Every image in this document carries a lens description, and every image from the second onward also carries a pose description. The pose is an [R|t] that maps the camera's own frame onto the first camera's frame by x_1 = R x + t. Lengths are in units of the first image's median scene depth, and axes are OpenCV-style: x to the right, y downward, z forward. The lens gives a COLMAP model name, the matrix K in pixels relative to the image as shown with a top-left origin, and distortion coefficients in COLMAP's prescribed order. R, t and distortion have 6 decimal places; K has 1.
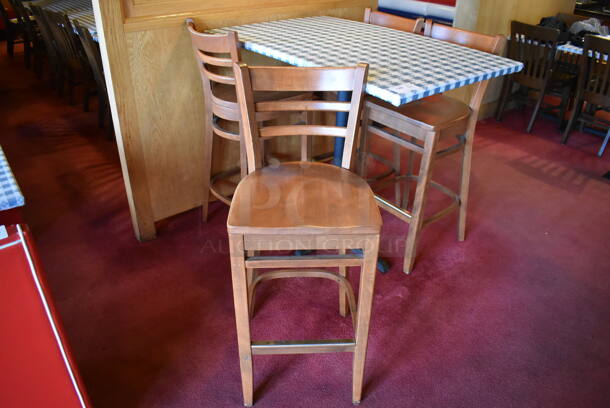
lens RADIAL K [[463.3, 0, 305.0], [0, 463.3, 204.0], [0, 0, 1]] dist [-0.098346, 0.012733]
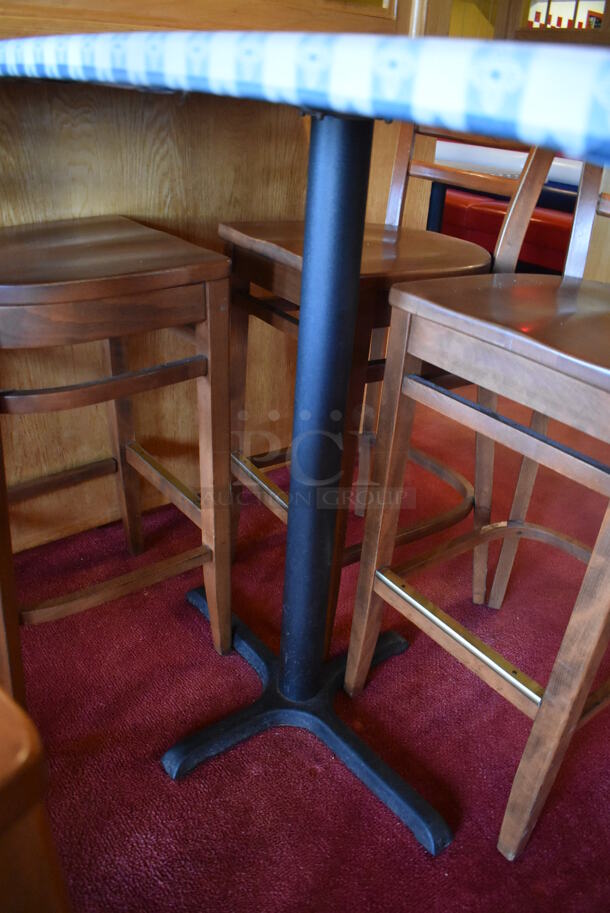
lens RADIAL K [[693.5, 0, 306.6], [0, 693.5, 462.8], [0, 0, 1]] dist [-0.098346, 0.012733]
pose [[0.999108, 0.042213, -0.000980, 0.077927], [-0.042224, 0.998732, -0.027425, -0.102388], [-0.000179, 0.027442, 0.999623, 0.570520]]
